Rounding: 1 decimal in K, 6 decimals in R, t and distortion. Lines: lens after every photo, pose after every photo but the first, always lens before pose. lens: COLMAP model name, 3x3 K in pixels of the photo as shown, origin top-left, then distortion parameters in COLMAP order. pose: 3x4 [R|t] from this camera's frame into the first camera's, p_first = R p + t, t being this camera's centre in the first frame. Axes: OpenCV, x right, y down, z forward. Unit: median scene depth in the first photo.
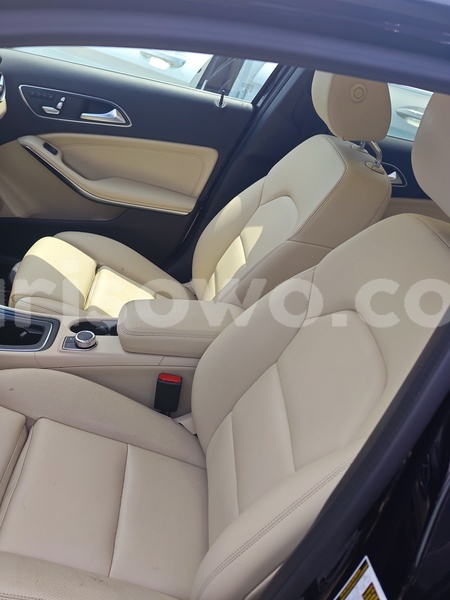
lens RADIAL K [[608.8, 0, 225.0], [0, 608.8, 300.0], [0, 0, 1]] dist [0.002187, 0.007759]
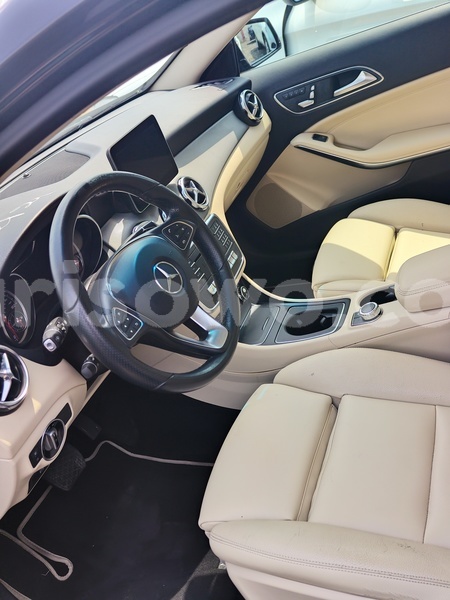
lens RADIAL K [[614.5, 0, 225.0], [0, 614.5, 300.0], [0, 0, 1]] dist [-0.005134, 0.002221]
pose [[0.744015, -0.262940, -0.614251, 0.207551], [0.290648, 0.955142, -0.056814, 0.033863], [0.601635, -0.136260, 0.787063, 0.062788]]
